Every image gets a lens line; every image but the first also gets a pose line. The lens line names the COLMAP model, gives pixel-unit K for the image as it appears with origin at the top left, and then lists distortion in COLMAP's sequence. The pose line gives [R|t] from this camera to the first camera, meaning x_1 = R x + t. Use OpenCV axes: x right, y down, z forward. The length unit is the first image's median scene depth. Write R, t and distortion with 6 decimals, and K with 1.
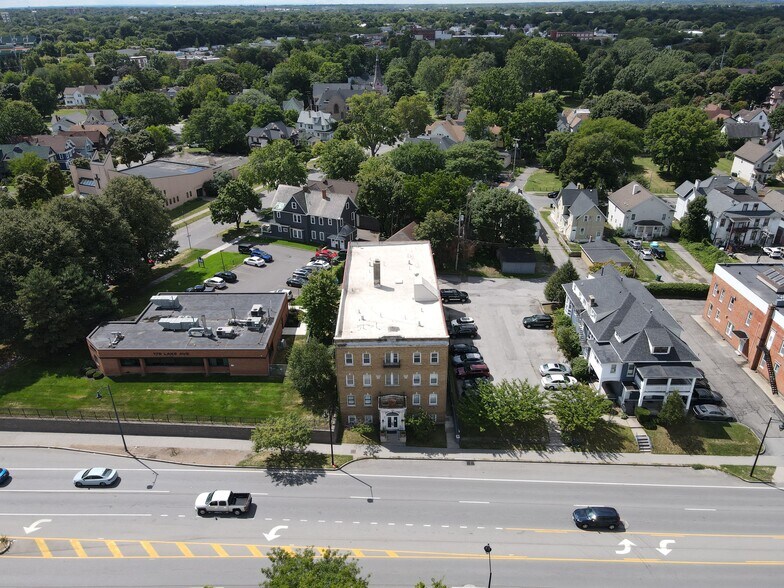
lens RADIAL K [[576.0, 0, 389.1], [0, 576.0, 289.2], [0, 0, 1]] dist [0.003834, 0.021424]
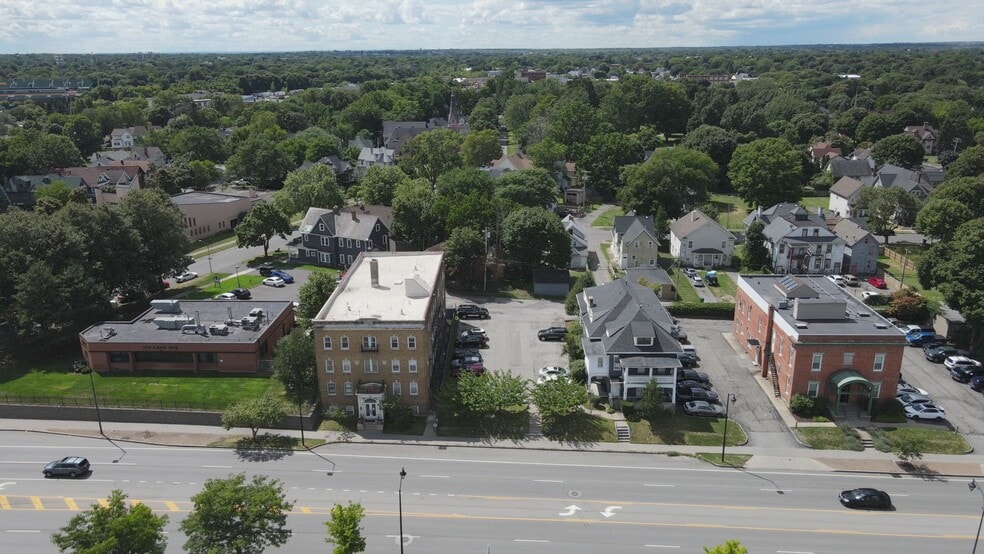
lens RADIAL K [[723.0, 0, 487.6], [0, 723.0, 269.6], [0, 0, 1]] dist [-0.002963, 0.033949]
pose [[0.999575, 0.007022, -0.028309, 0.205949], [-0.011519, 0.986728, -0.161972, 0.164013], [0.026796, 0.162229, 0.986389, -0.221886]]
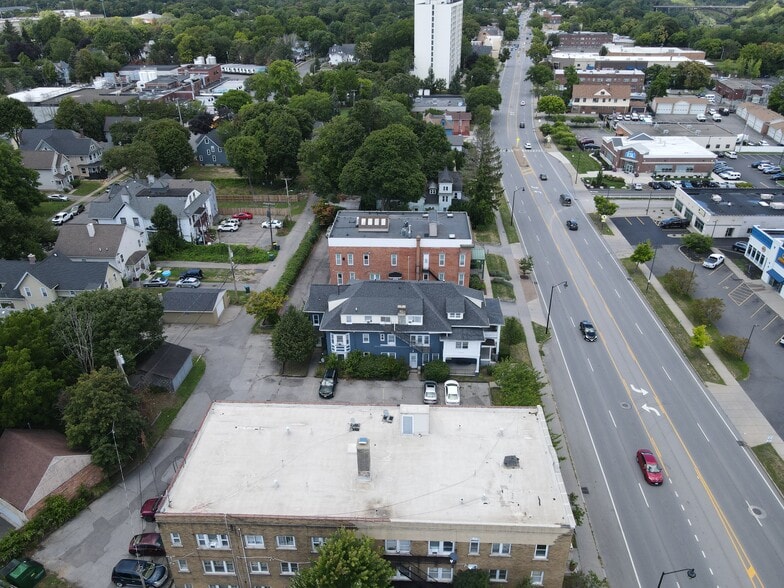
lens RADIAL K [[576.0, 0, 387.8], [0, 576.0, 291.5], [0, 0, 1]] dist [0.003834, 0.021424]
pose [[0.057460, -0.467988, 0.881865, -0.437087], [0.454469, 0.798754, 0.394271, -0.368688], [-0.888907, 0.378125, 0.258583, 0.755672]]
